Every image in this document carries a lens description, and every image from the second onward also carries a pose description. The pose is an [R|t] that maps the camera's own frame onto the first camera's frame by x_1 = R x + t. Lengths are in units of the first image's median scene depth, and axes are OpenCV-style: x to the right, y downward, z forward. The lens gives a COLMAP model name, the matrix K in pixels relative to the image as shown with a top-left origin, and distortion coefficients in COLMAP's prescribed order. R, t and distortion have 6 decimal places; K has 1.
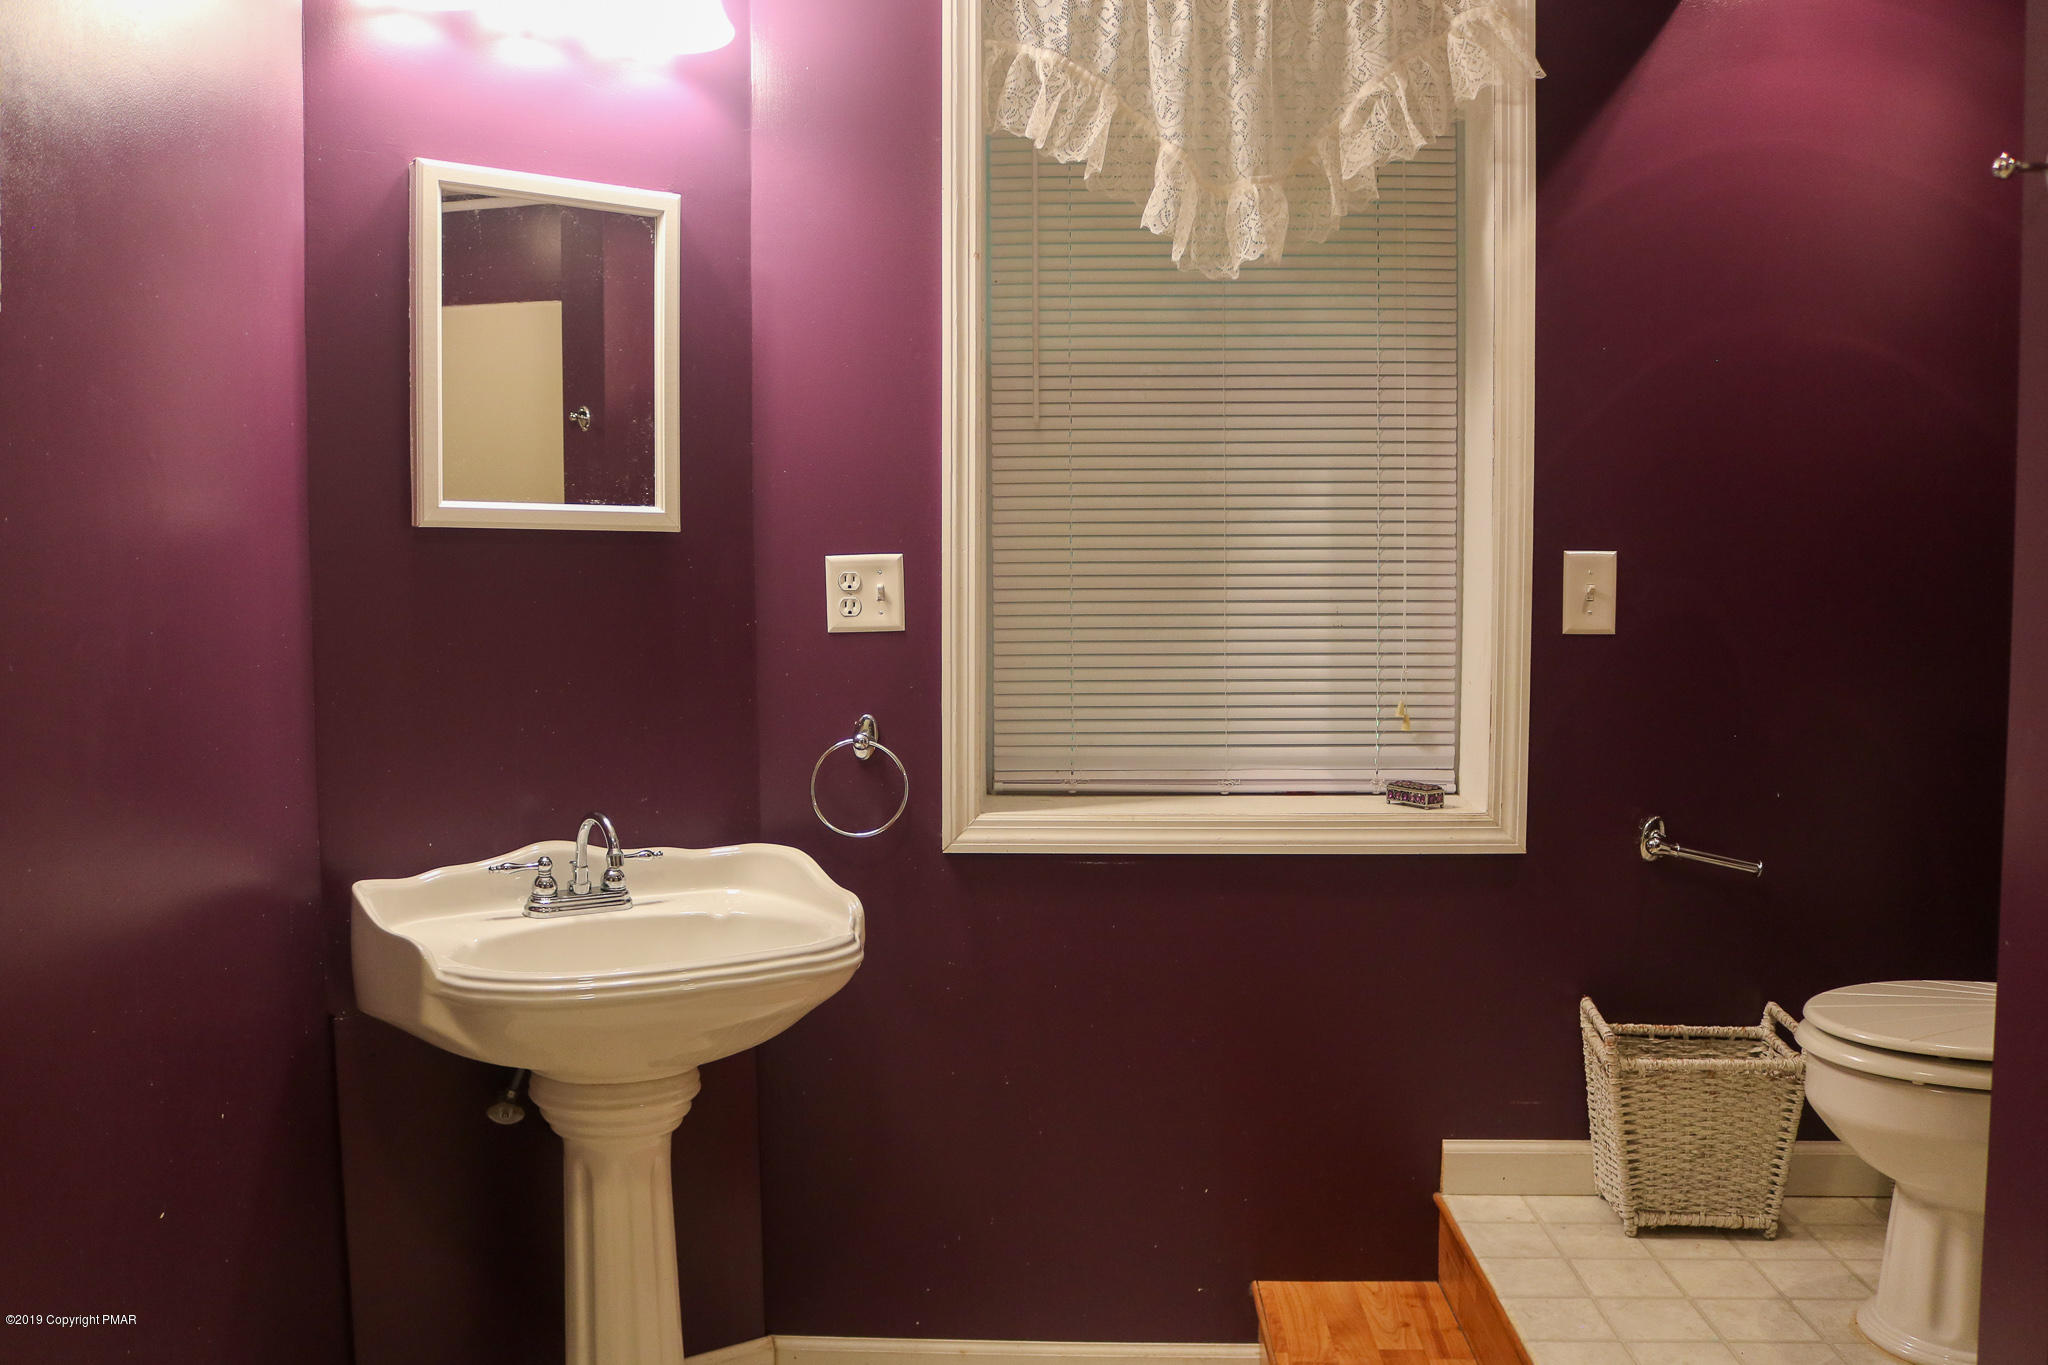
lens RADIAL K [[1777.5, 0, 1026.4], [0, 1777.5, 689.0], [0, 0, 1]] dist [-0.154104, 0.121002]
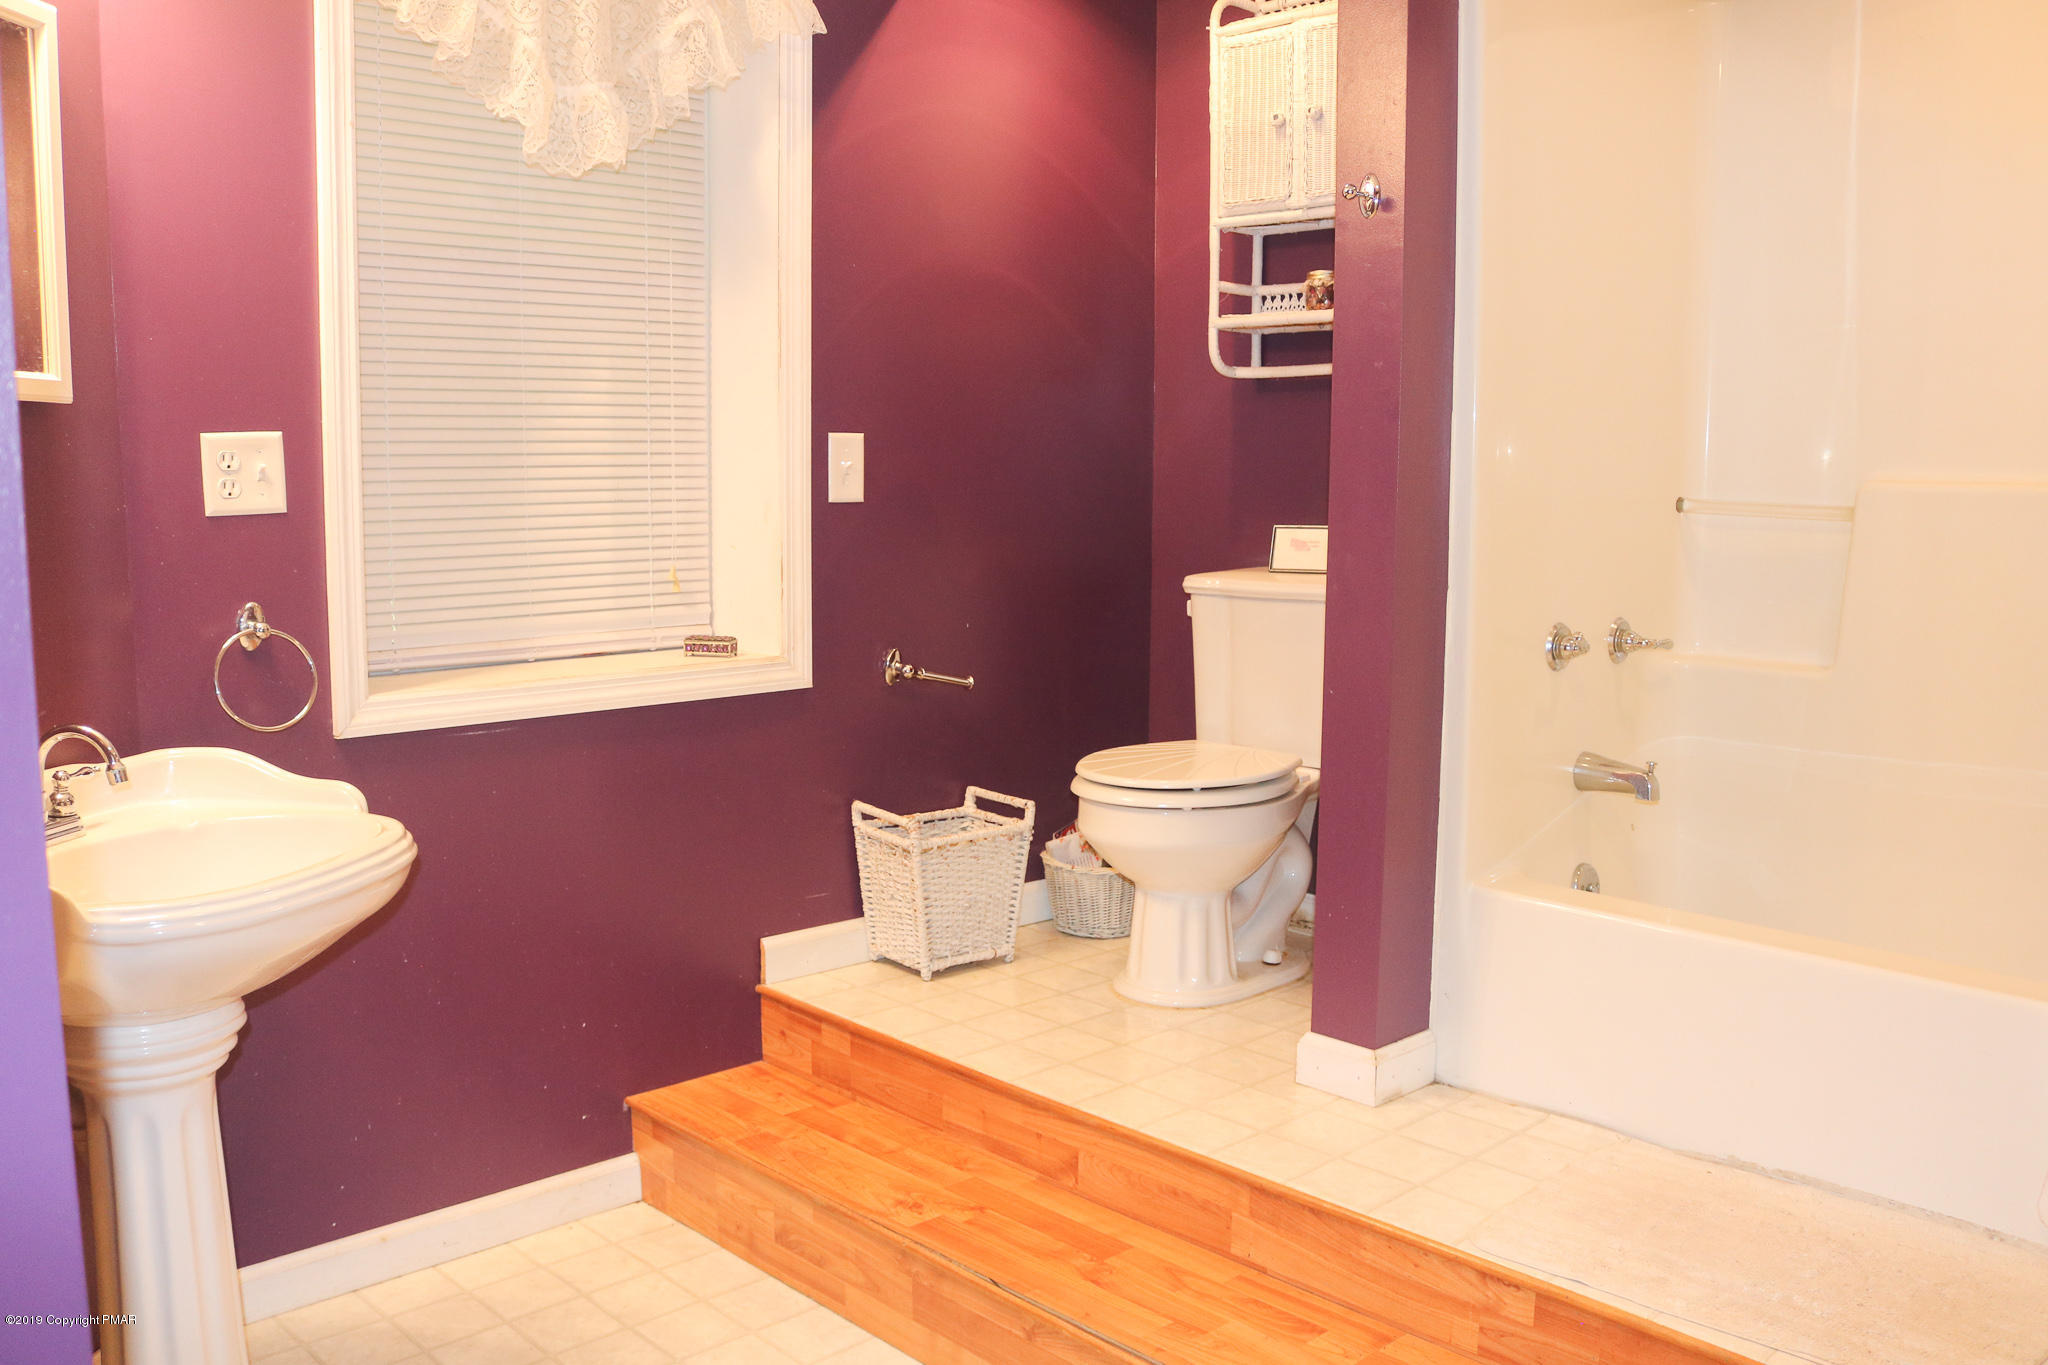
lens RADIAL K [[1777.5, 0, 935.9], [0, 1777.5, 708.4], [0, 0, 1]] dist [-0.154104, 0.121002]
pose [[0.698450, -0.093834, 0.709480, -0.515639], [0.041294, 0.995000, 0.090944, 0.001398], [-0.714466, -0.034222, 0.698833, 0.092813]]
